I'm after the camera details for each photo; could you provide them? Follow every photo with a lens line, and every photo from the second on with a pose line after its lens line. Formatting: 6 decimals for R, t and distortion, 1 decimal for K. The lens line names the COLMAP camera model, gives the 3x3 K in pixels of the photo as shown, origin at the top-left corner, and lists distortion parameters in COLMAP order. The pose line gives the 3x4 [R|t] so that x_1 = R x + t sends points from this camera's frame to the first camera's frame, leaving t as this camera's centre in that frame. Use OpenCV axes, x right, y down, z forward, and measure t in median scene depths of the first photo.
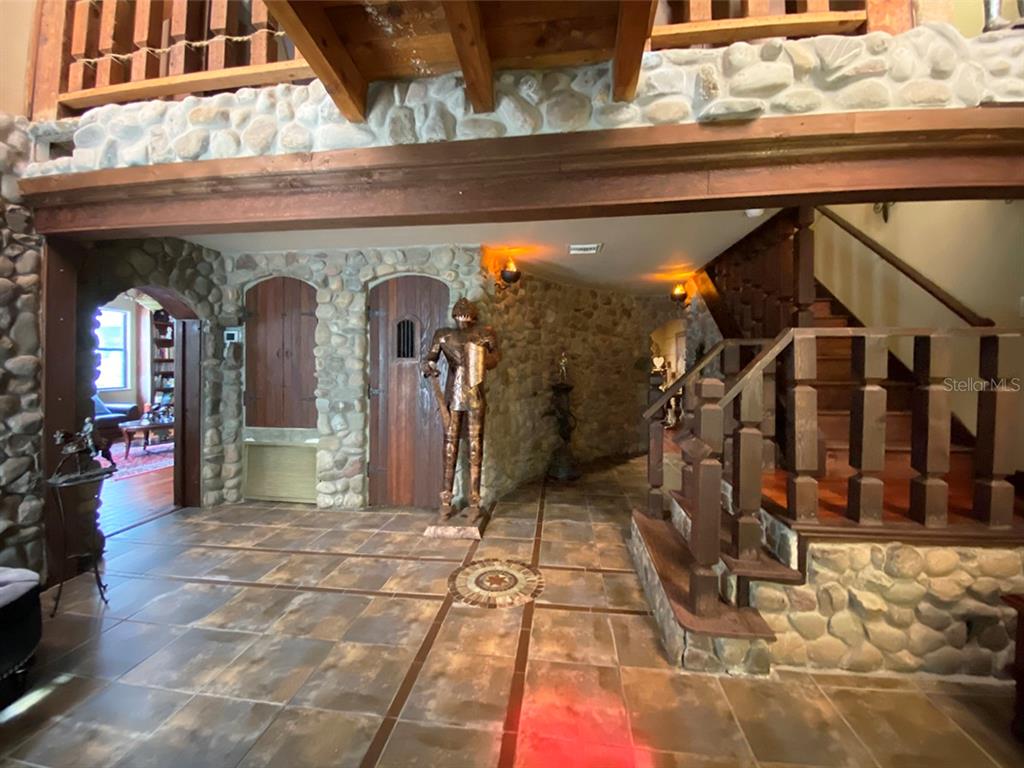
lens RADIAL K [[419.3, 0, 508.2], [0, 419.3, 380.6], [0, 0, 1]] dist [-0.003924, -0.000303]
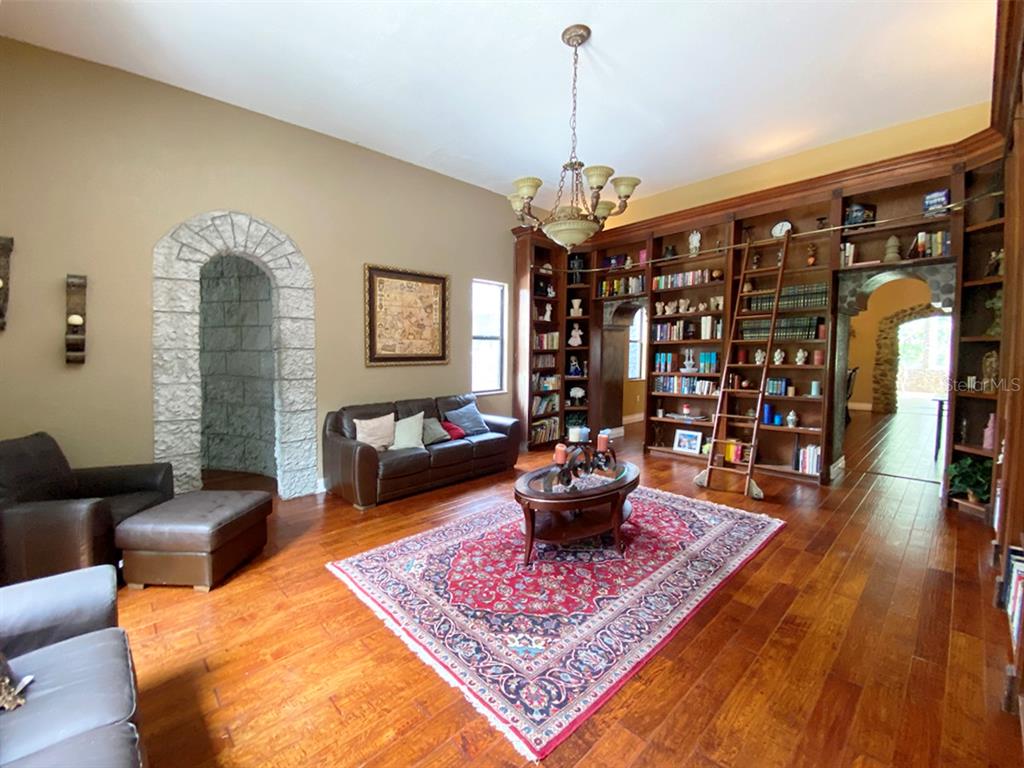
lens RADIAL K [[419.3, 0, 512.2], [0, 419.3, 385.3], [0, 0, 1]] dist [-0.003924, -0.000303]
pose [[0.785391, 0.032976, -0.618121, -0.434996], [-0.014040, 0.999272, 0.035471, -0.016762], [0.618841, -0.019181, 0.785282, 0.422847]]
